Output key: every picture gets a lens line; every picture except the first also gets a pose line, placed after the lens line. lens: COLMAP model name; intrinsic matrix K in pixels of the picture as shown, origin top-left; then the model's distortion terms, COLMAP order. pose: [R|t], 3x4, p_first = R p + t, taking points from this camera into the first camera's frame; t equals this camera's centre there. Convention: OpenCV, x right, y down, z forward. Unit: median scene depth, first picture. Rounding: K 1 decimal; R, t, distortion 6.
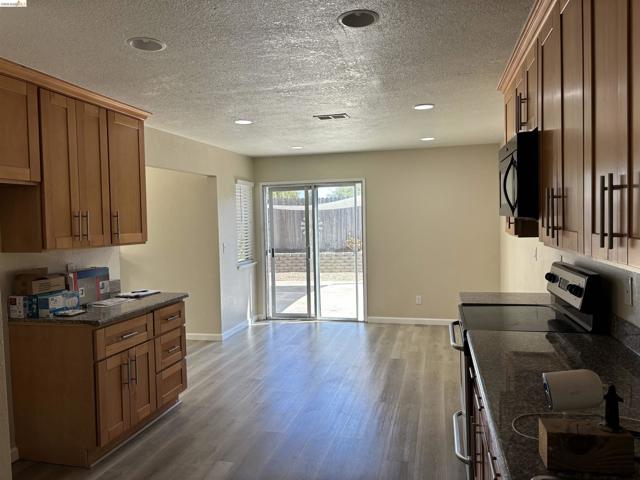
lens RADIAL K [[485.2, 0, 320.8], [0, 485.2, 239.1], [0, 0, 1]] dist [0.034788, -0.012294]
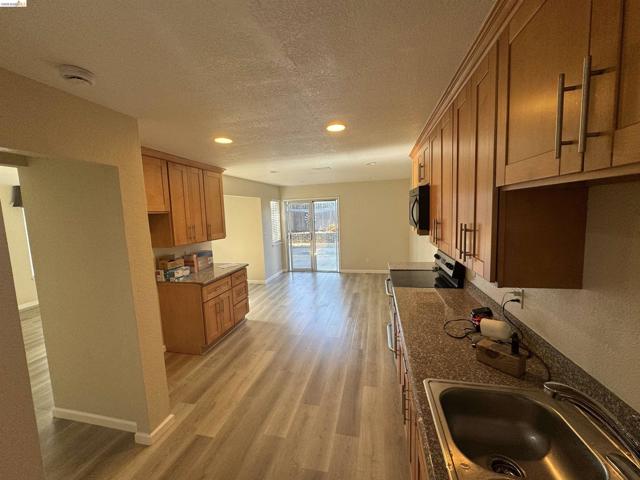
lens RADIAL K [[255.7, 0, 320.3], [0, 255.7, 238.9], [0, 0, 1]] dist [0.000679, -0.000326]
pose [[0.999739, -0.014512, 0.017650, -0.005572], [0.013391, 0.997983, 0.062060, -0.055252], [-0.018515, -0.061807, 0.997916, -0.009483]]
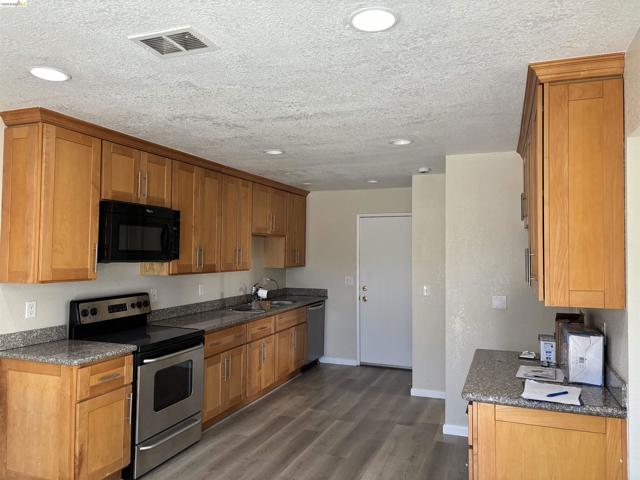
lens RADIAL K [[485.2, 0, 318.1], [0, 485.2, 239.8], [0, 0, 1]] dist [0.034788, -0.012294]
pose [[-0.990616, 0.014780, 0.135874, -0.218057], [0.015195, 0.999883, 0.002018, -0.075127], [-0.135829, 0.004063, -0.990724, 1.864013]]
